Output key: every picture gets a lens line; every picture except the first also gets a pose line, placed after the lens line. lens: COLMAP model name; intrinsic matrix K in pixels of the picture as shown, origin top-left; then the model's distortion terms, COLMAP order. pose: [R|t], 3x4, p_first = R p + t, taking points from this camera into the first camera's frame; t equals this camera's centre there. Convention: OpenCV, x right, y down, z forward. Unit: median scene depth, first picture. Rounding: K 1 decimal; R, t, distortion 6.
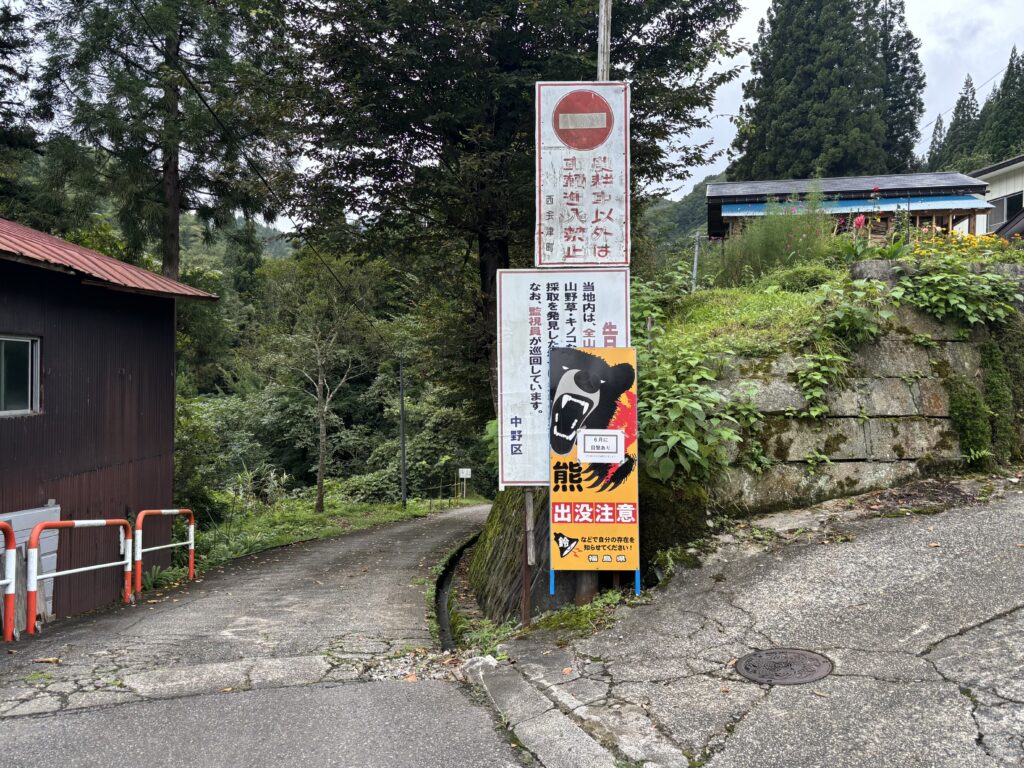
lens RADIAL K [[794.6, 0, 512.0], [0, 794.6, 384.0], [0, 0, 1]] dist [0.007354, 0.000980]
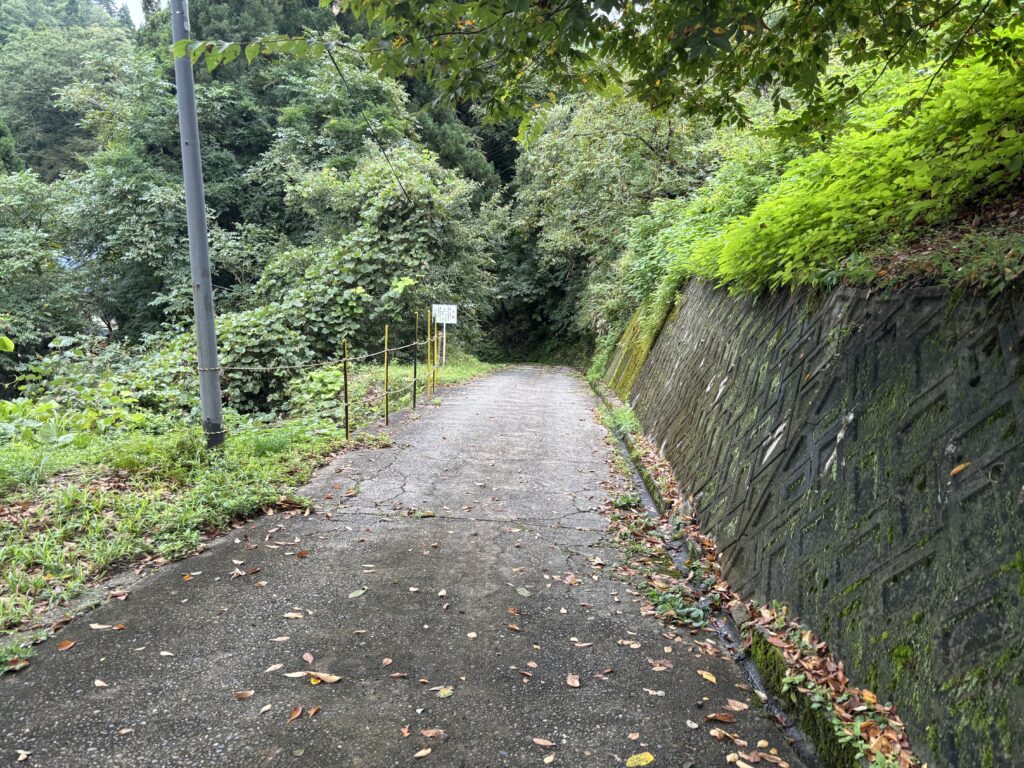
lens RADIAL K [[794.6, 0, 512.0], [0, 794.6, 384.0], [0, 0, 1]] dist [0.007354, 0.000980]
pose [[0.998434, 0.016605, 0.053429, -0.042191], [-0.026699, 0.980607, 0.194160, 0.057603], [-0.049169, -0.195282, 0.979514, 0.501993]]
